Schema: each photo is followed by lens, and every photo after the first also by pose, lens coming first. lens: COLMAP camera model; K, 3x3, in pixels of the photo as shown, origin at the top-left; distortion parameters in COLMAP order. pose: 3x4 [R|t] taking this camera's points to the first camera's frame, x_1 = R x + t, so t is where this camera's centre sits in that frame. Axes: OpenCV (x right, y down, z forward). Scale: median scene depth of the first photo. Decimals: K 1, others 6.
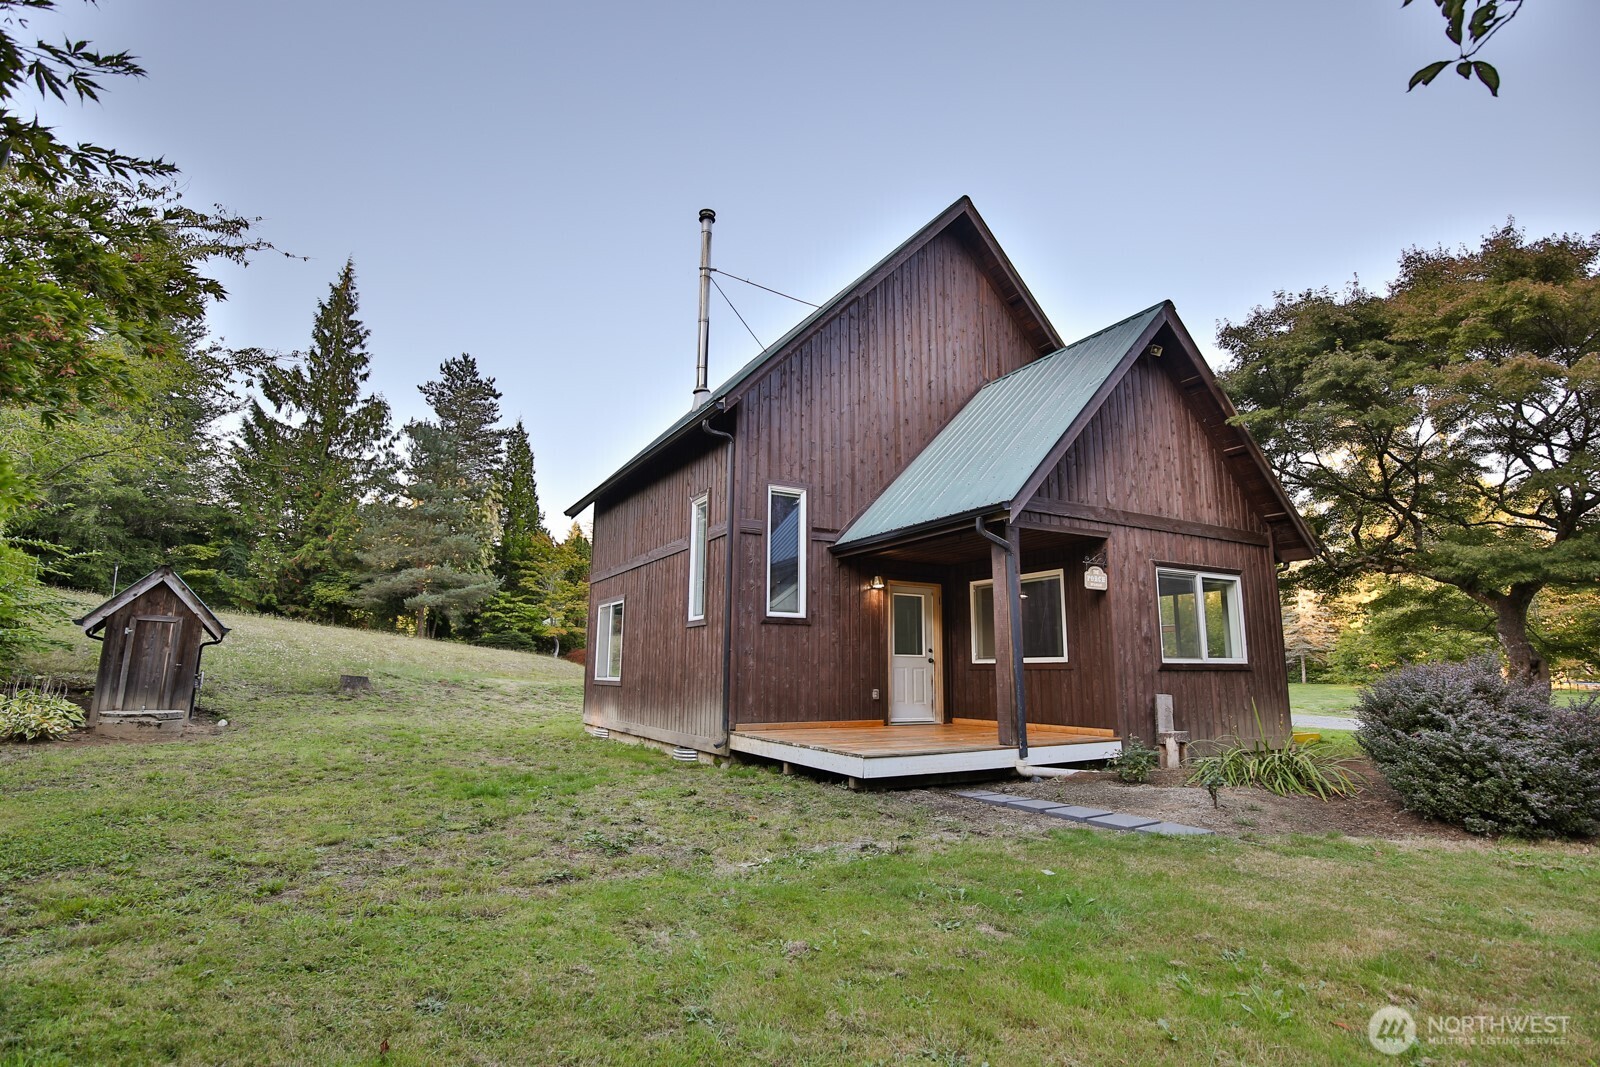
lens RADIAL K [[784.4, 0, 799.5], [0, 784.4, 527.2], [0, 0, 1]] dist [-0.031070, 0.002671]
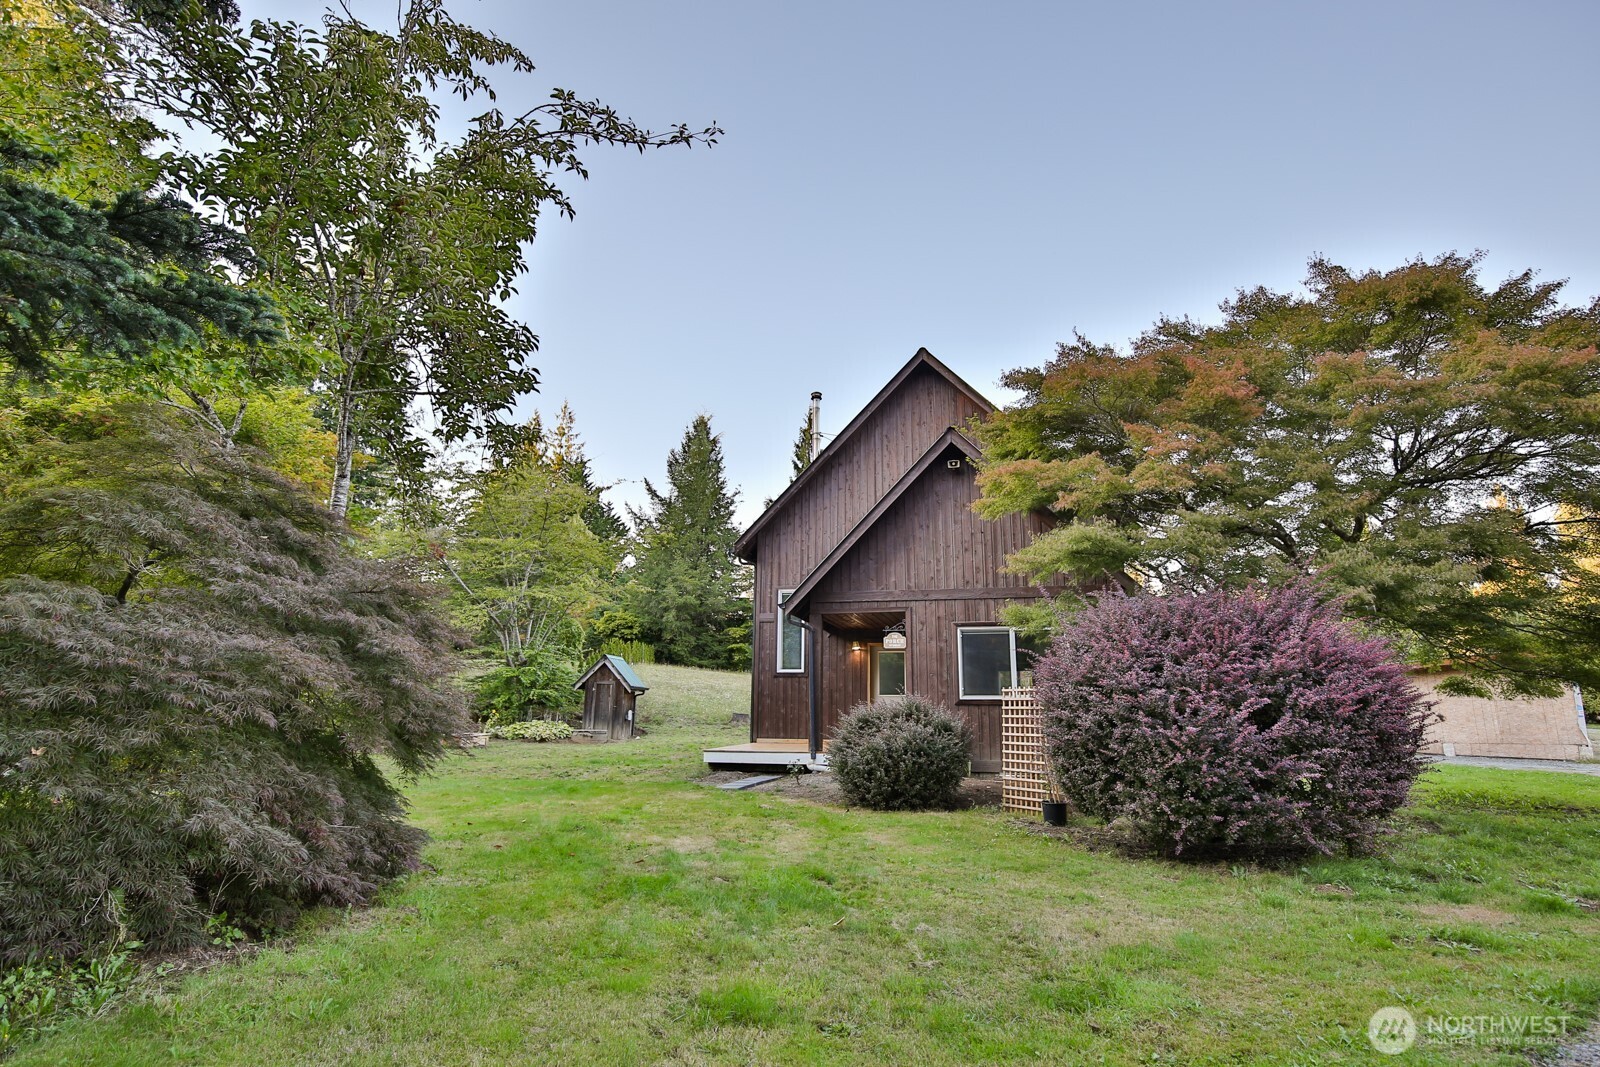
lens RADIAL K [[784.4, 0, 804.7], [0, 784.4, 530.1], [0, 0, 1]] dist [-0.031070, 0.002671]
pose [[0.732986, -0.152463, -0.662938, 0.961388], [0.124826, 0.988157, -0.089242, -0.022775], [0.668693, -0.017339, 0.743337, -0.143947]]
